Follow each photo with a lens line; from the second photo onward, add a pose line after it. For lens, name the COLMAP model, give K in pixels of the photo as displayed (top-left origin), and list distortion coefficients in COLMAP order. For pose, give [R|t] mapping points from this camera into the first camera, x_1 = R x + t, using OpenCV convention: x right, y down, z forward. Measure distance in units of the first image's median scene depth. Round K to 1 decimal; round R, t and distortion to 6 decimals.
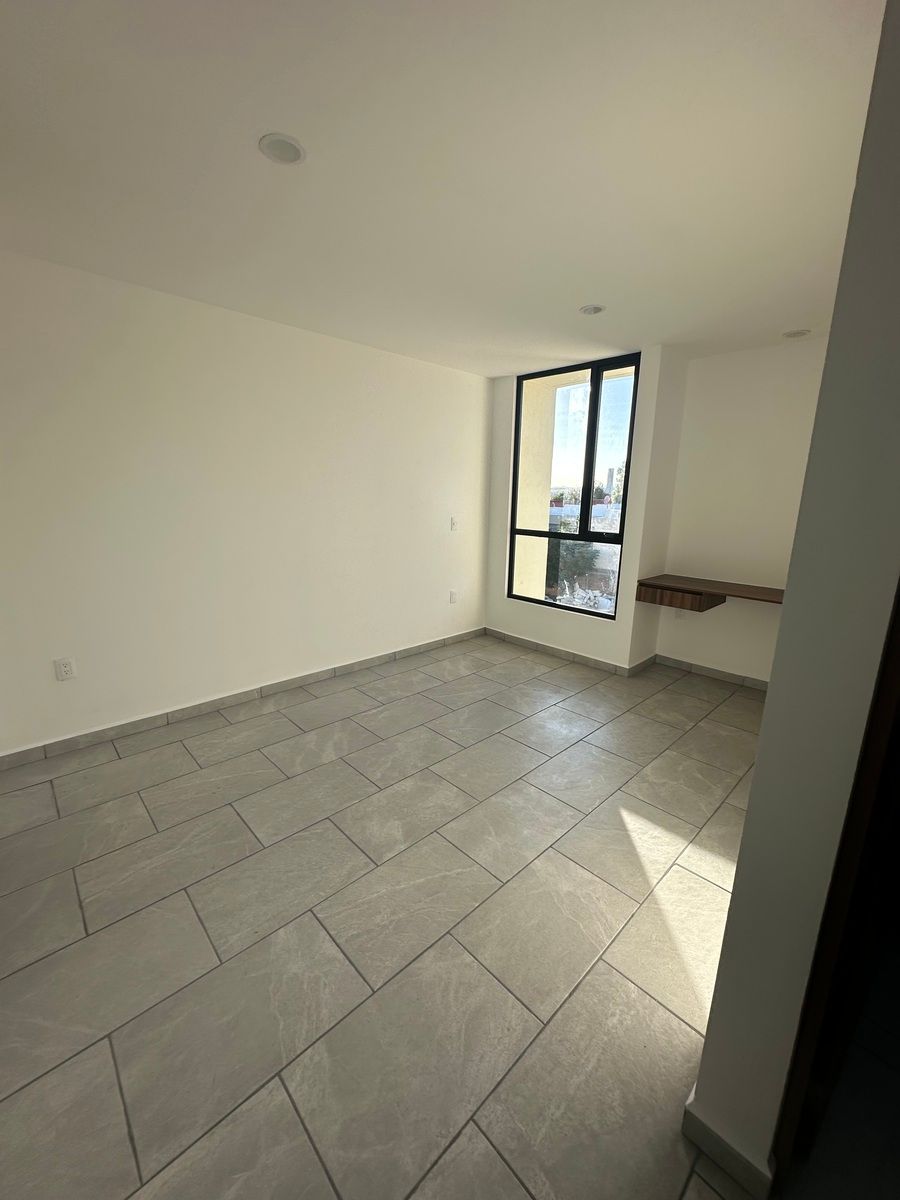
lens RADIAL K [[478.8, 0, 450.0], [0, 478.8, 600.0], [0, 0, 1]] dist [-0.002342, -0.000018]
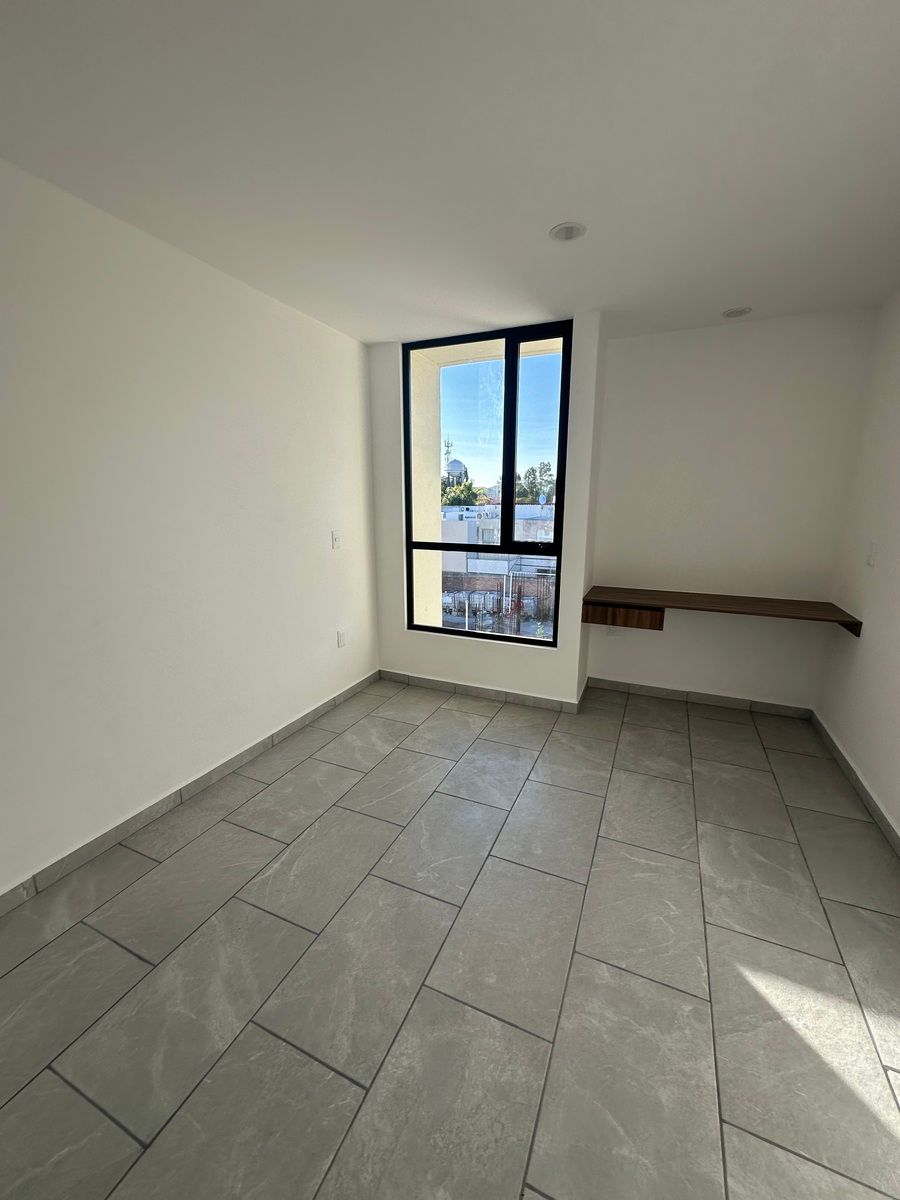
lens RADIAL K [[478.8, 0, 450.0], [0, 478.8, 600.0], [0, 0, 1]] dist [-0.002342, -0.000018]
pose [[0.925572, -0.095046, 0.366445, -0.119223], [0.098009, 0.995130, 0.010558, -0.066185], [-0.365664, 0.026143, 0.930380, 0.297922]]
